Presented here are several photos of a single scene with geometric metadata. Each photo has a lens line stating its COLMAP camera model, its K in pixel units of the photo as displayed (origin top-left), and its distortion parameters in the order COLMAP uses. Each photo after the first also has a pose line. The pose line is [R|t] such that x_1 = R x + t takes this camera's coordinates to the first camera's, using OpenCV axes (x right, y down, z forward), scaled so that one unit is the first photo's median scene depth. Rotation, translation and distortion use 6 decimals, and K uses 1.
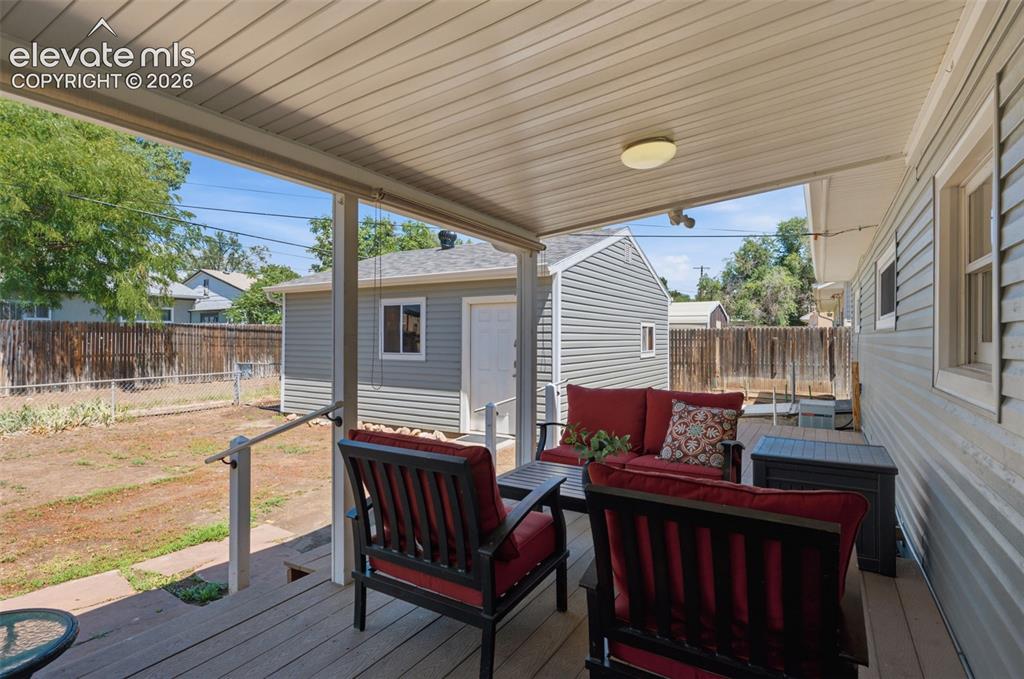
lens RADIAL K [[514.1, 0, 512.6], [0, 514.1, 334.5], [0, 0, 1]] dist [-0.000895, 0.000122]
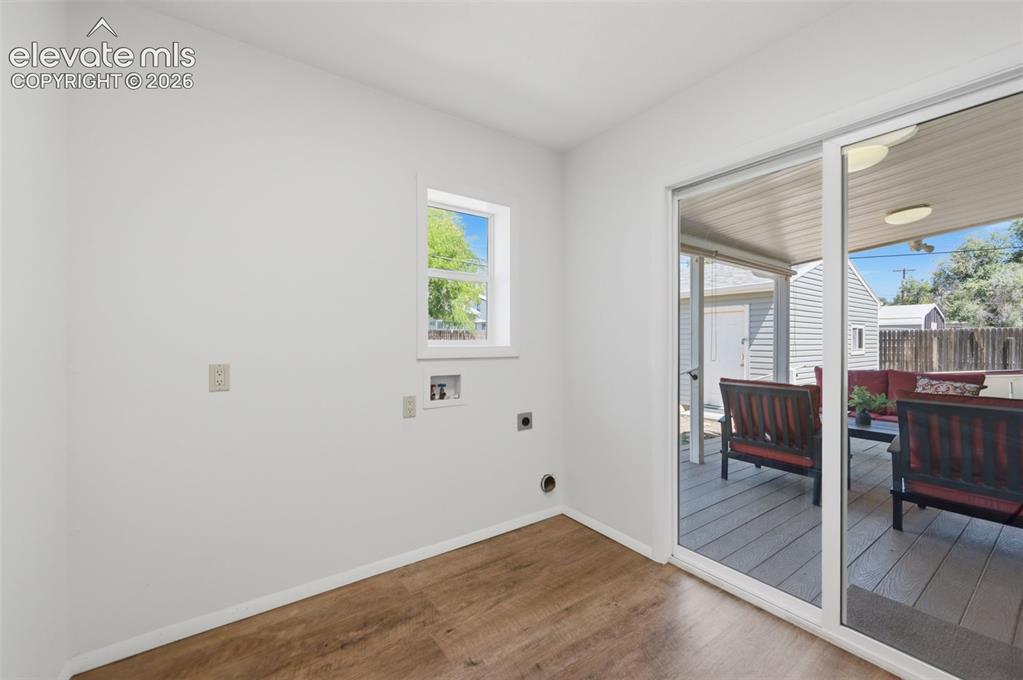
lens RADIAL K [[414.0, 0, 511.5], [0, 414.0, 340.0], [0, 0, 1]] dist [-0.000169, 0.000185]
pose [[0.920458, 0.001593, -0.390839, -0.078920], [0.000487, 0.999986, 0.005222, 0.005302], [0.390842, -0.004997, 0.920444, -0.143144]]
